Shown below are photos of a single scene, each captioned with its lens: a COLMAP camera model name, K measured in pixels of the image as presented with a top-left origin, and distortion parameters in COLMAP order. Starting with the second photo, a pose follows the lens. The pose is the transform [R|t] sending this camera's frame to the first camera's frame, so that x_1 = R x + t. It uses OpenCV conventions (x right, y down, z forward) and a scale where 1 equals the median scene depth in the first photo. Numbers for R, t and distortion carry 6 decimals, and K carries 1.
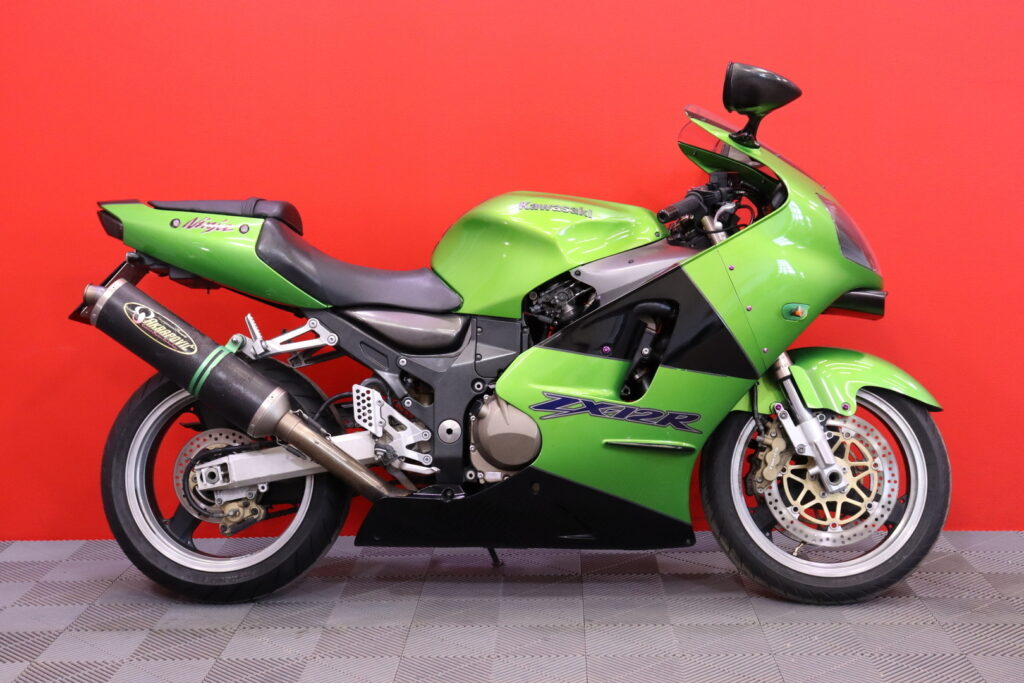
lens RADIAL K [[1580.1, 0, 516.0], [0, 1580.1, 341.2], [0, 0, 1]] dist [0.116498, 0.000000]
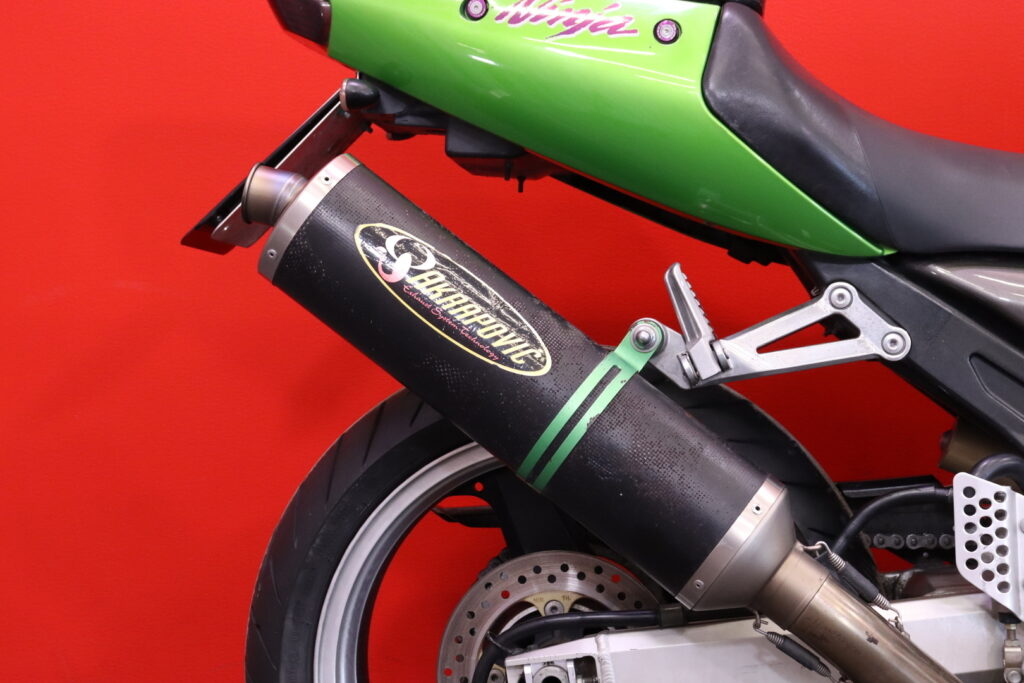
lens RADIAL K [[2126.5, 0, 511.7], [0, 2126.5, 347.1], [0, 0, 1]] dist [0.279637, 0.000000]
pose [[0.998385, 0.050191, -0.026604, -0.193914], [-0.047846, 0.995445, 0.082460, -0.037490], [0.030621, -0.081054, 0.996239, 0.505931]]
